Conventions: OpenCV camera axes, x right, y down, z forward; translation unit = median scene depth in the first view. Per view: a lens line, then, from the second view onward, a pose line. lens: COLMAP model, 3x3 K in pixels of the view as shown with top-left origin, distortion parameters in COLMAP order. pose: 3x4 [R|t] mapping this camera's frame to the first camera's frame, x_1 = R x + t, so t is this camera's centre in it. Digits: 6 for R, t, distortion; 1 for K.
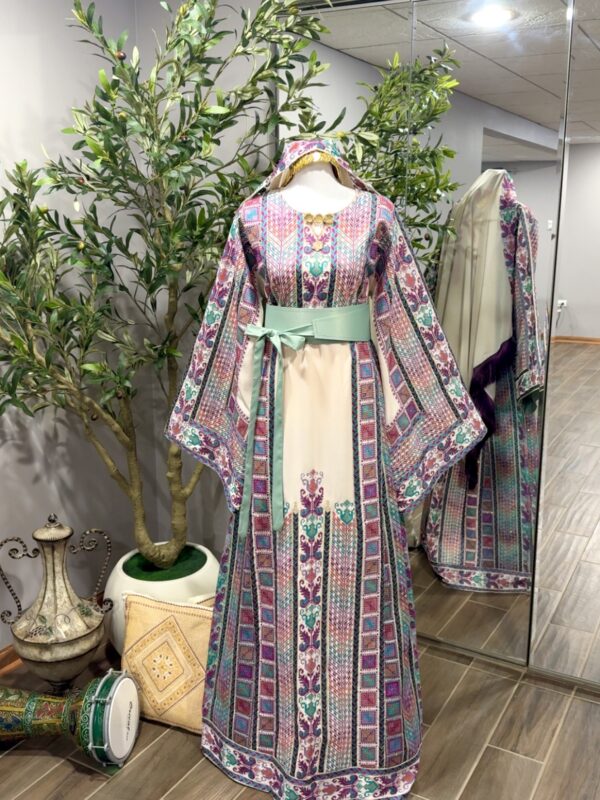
lens RADIAL K [[794.9, 0, 298.2], [0, 794.9, 402.9], [0, 0, 1]] dist [0.126952, -0.245938]
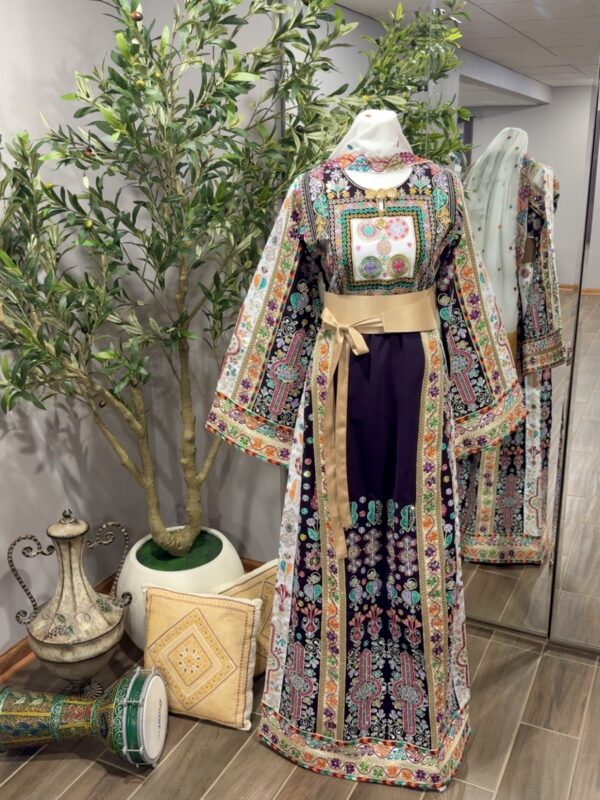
lens RADIAL K [[794.9, 0, 298.2], [0, 794.9, 402.9], [0, 0, 1]] dist [0.126952, -0.245938]
pose [[0.997731, -0.029242, 0.060641, -0.087292], [0.025194, 0.997469, 0.066490, -0.043206], [-0.062432, -0.064811, 0.995943, 0.047054]]
